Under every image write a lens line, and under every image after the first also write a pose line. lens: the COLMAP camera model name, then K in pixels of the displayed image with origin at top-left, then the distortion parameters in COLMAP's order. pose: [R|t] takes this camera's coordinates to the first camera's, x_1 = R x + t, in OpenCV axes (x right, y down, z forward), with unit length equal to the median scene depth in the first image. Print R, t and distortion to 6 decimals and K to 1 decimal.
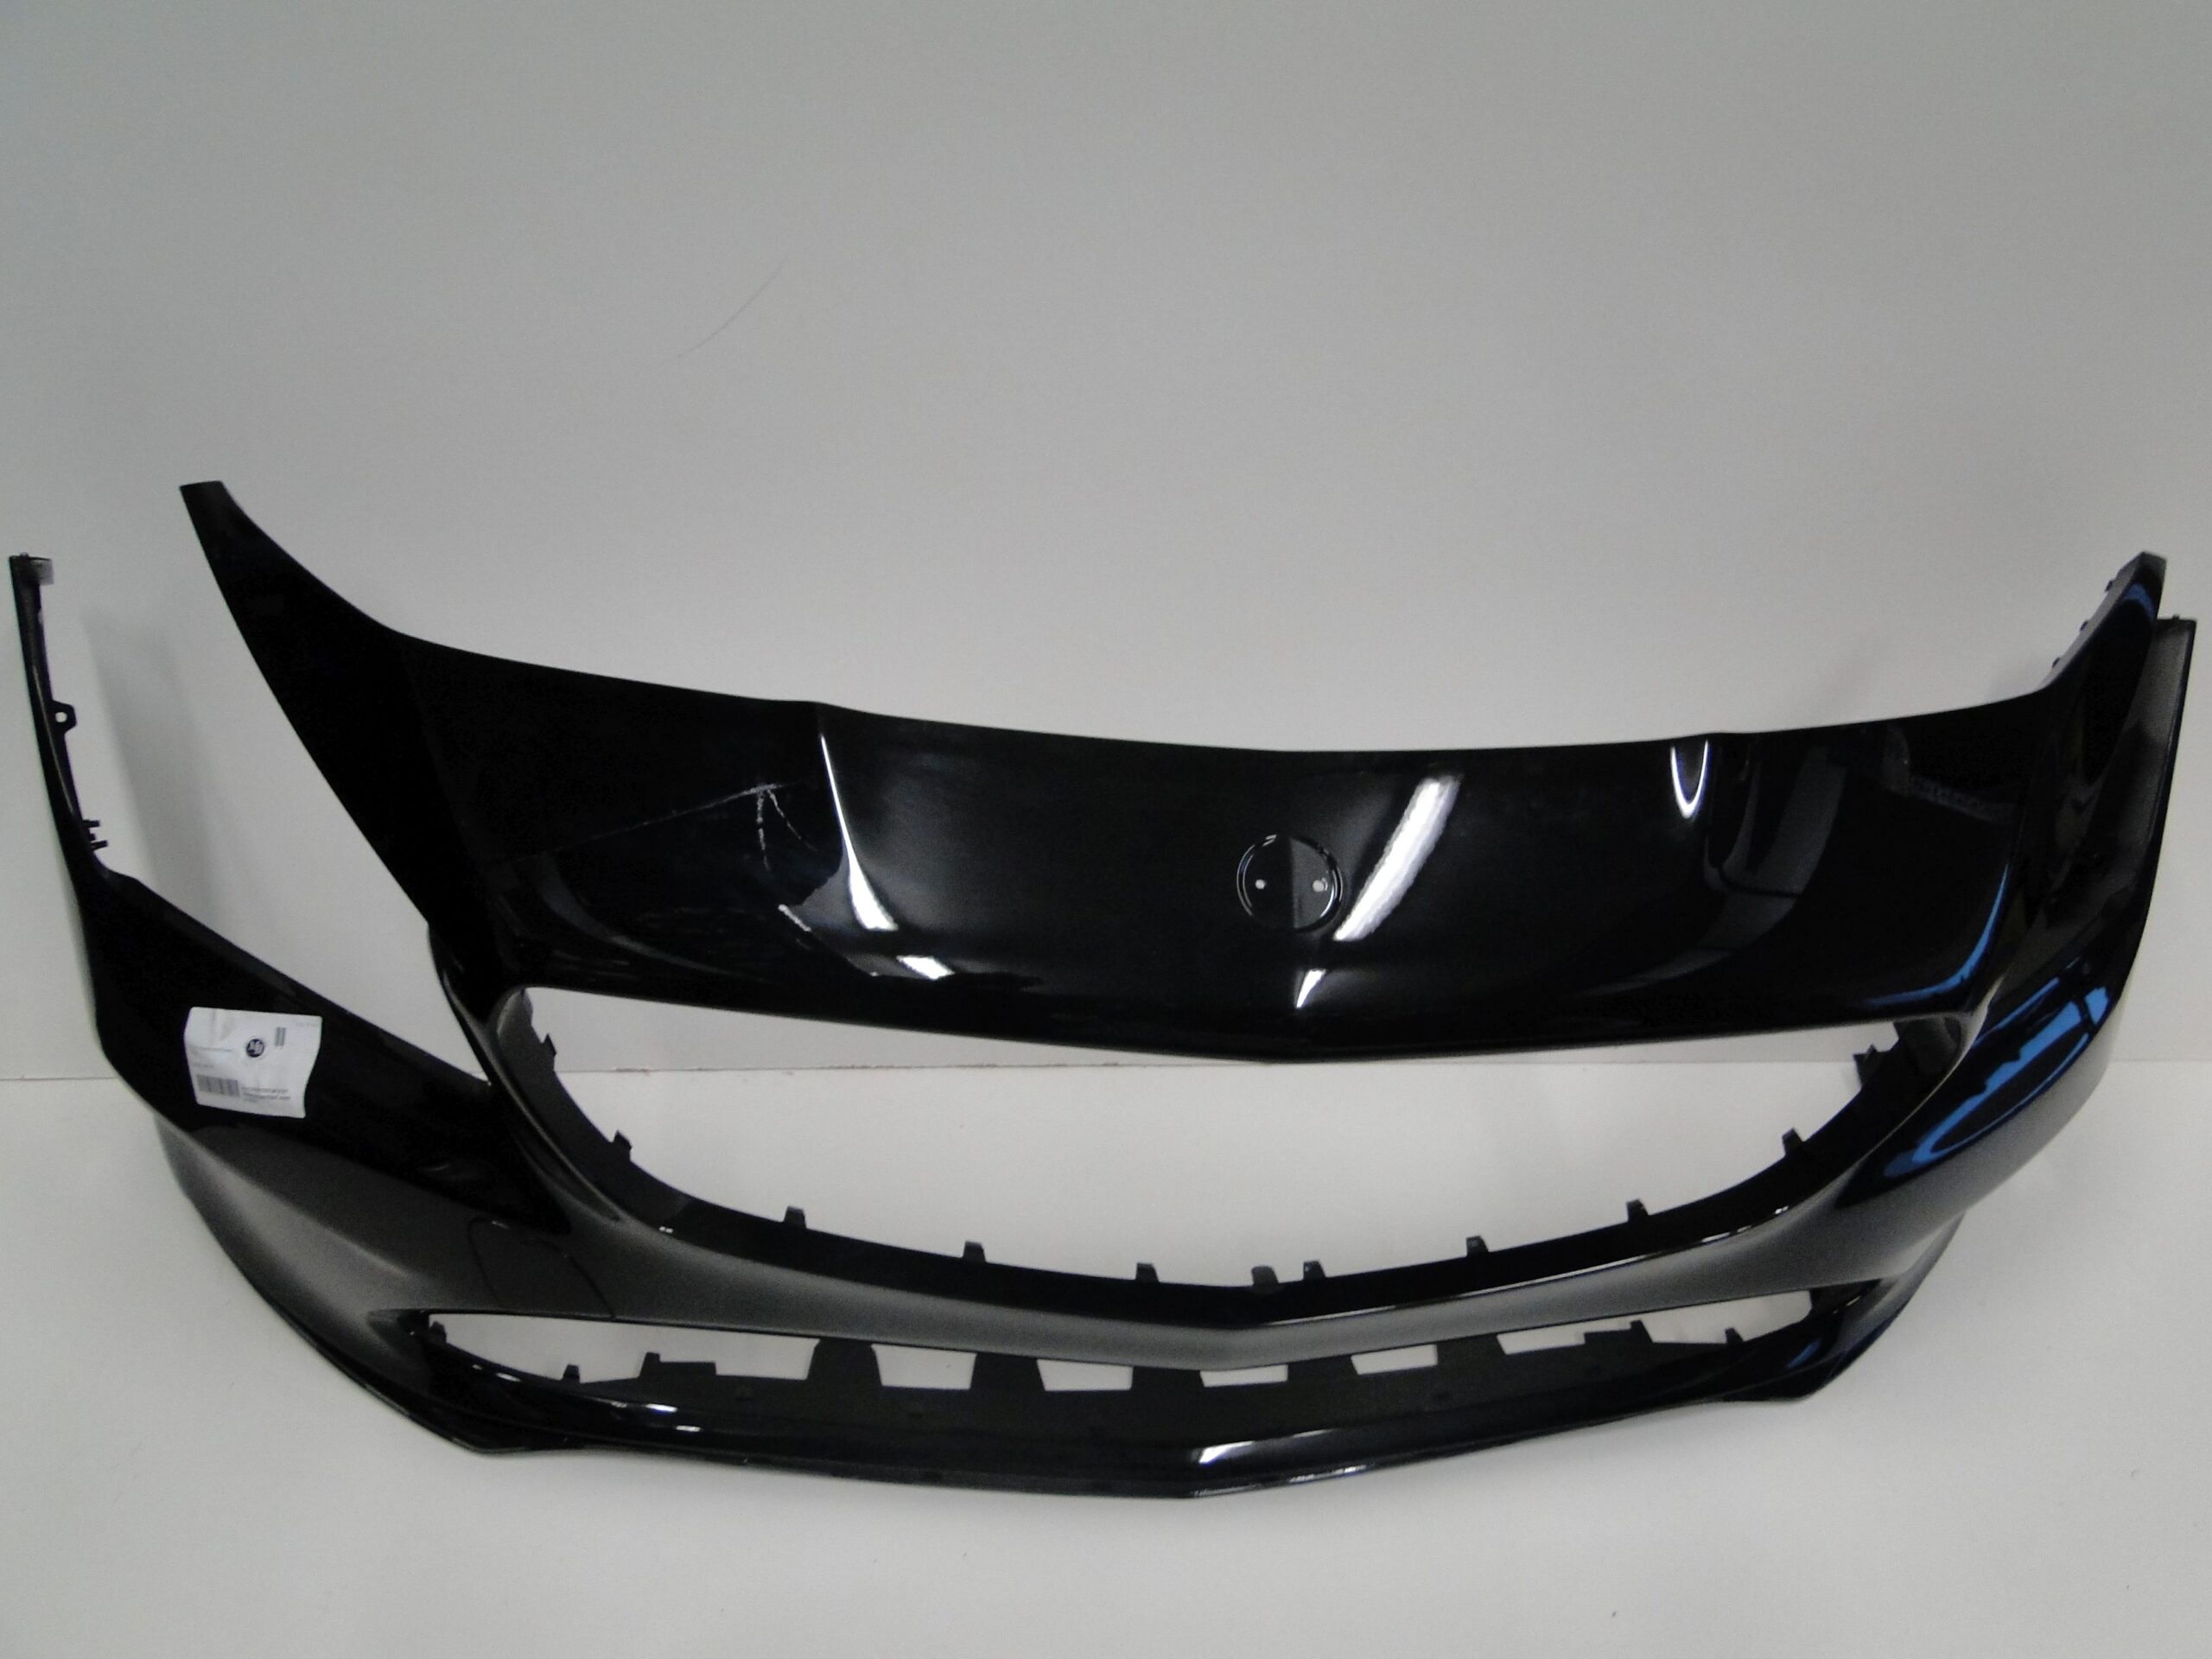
lens RADIAL K [[1801.4, 0, 1106.0], [0, 1801.4, 829.5], [0, 0, 1]] dist [-0.004619, -0.004158]
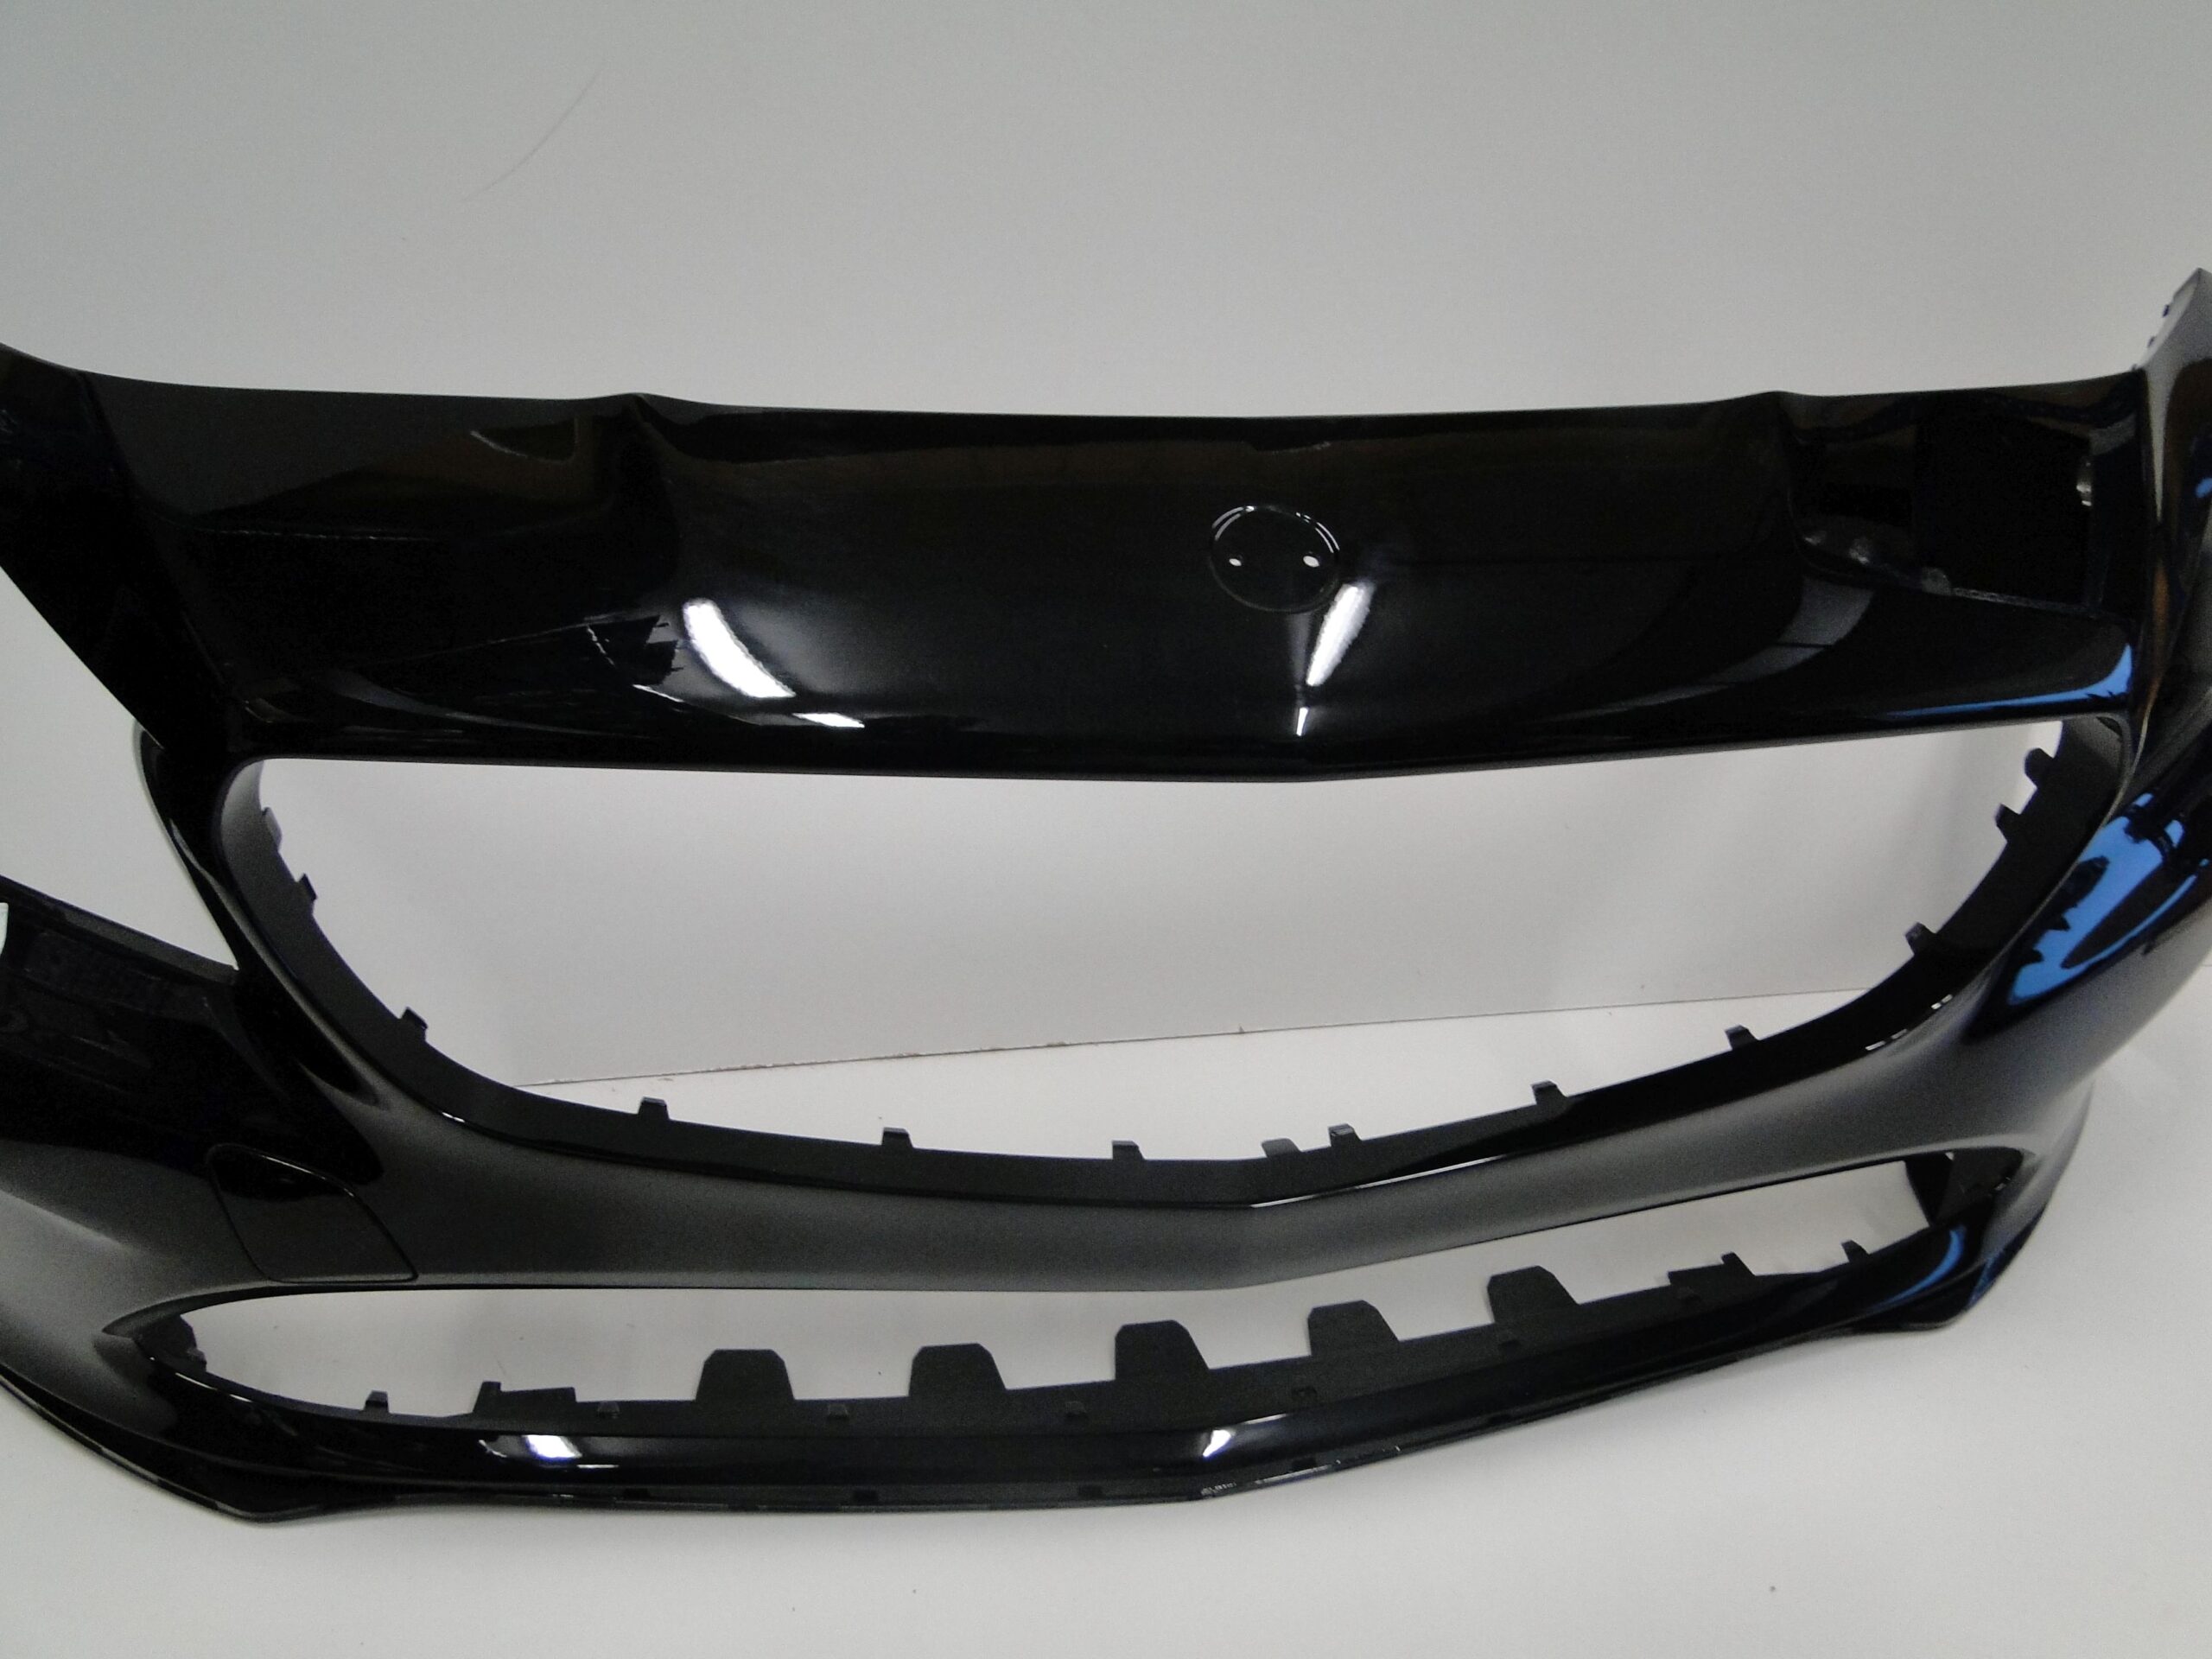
lens RADIAL K [[1801.4, 0, 1106.0], [0, 1801.4, 829.5], [0, 0, 1]] dist [-0.004619, -0.004158]
pose [[0.995721, -0.075591, 0.053153, -0.014851], [0.082019, 0.987914, -0.131522, 0.194151], [-0.042568, 0.135319, 0.989887, 0.213366]]
